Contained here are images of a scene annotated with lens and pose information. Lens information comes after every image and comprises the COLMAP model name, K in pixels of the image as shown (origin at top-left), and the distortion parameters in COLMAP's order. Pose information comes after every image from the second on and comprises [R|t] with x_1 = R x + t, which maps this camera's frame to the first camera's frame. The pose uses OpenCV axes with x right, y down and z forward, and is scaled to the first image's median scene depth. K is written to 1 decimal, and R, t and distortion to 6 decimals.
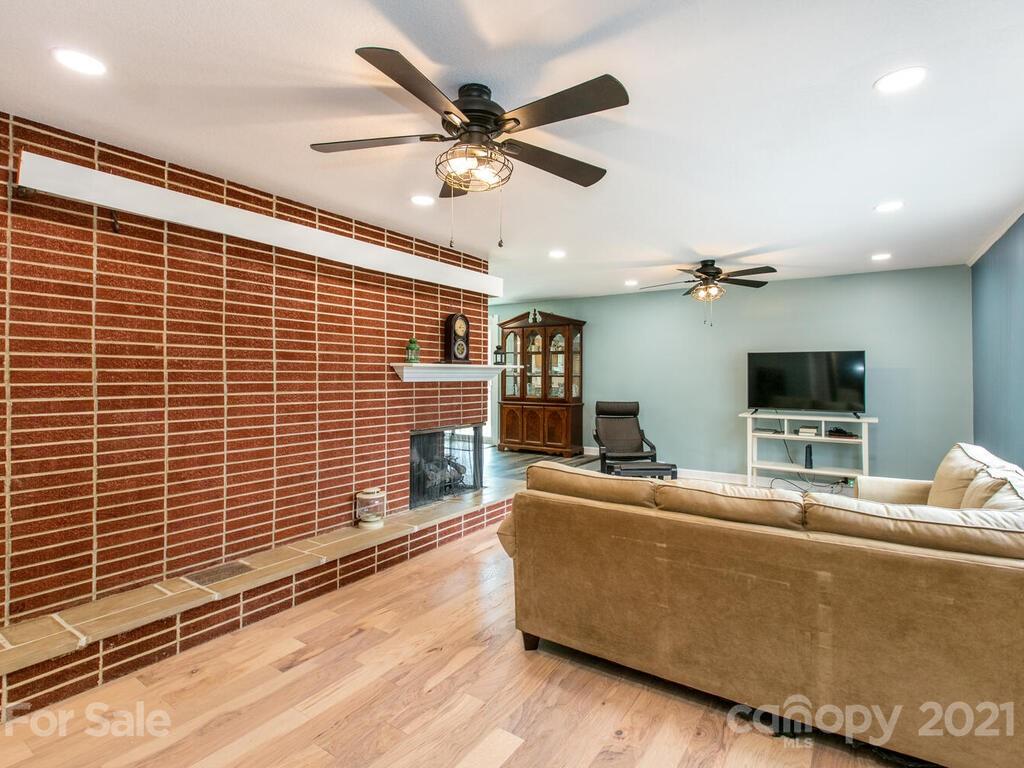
lens RADIAL K [[524.7, 0, 514.9], [0, 524.7, 364.4], [0, 0, 1]] dist [0.017196, 0.000249]
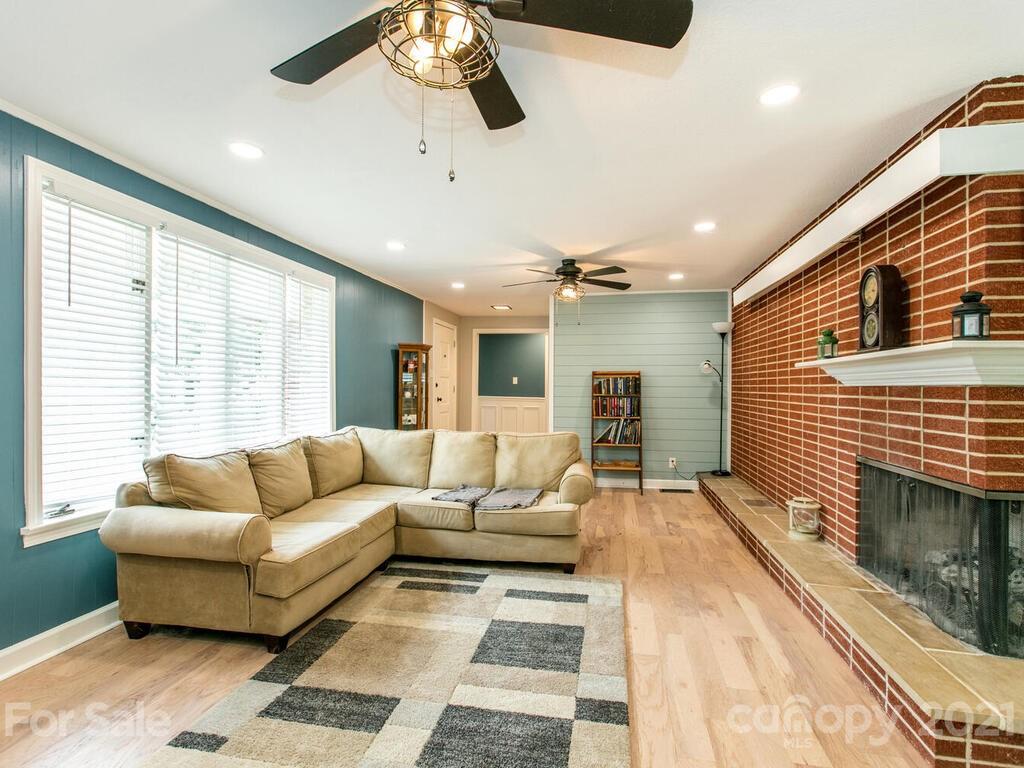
lens RADIAL K [[513.4, 0, 512.6], [0, 513.4, 391.1], [0, 0, 1]] dist [-0.001695, -0.000806]
pose [[-0.921871, -0.006784, -0.387437, 0.386065], [-0.002881, 0.999939, -0.010655, 0.037150], [0.387485, -0.008706, -0.921835, 1.117136]]
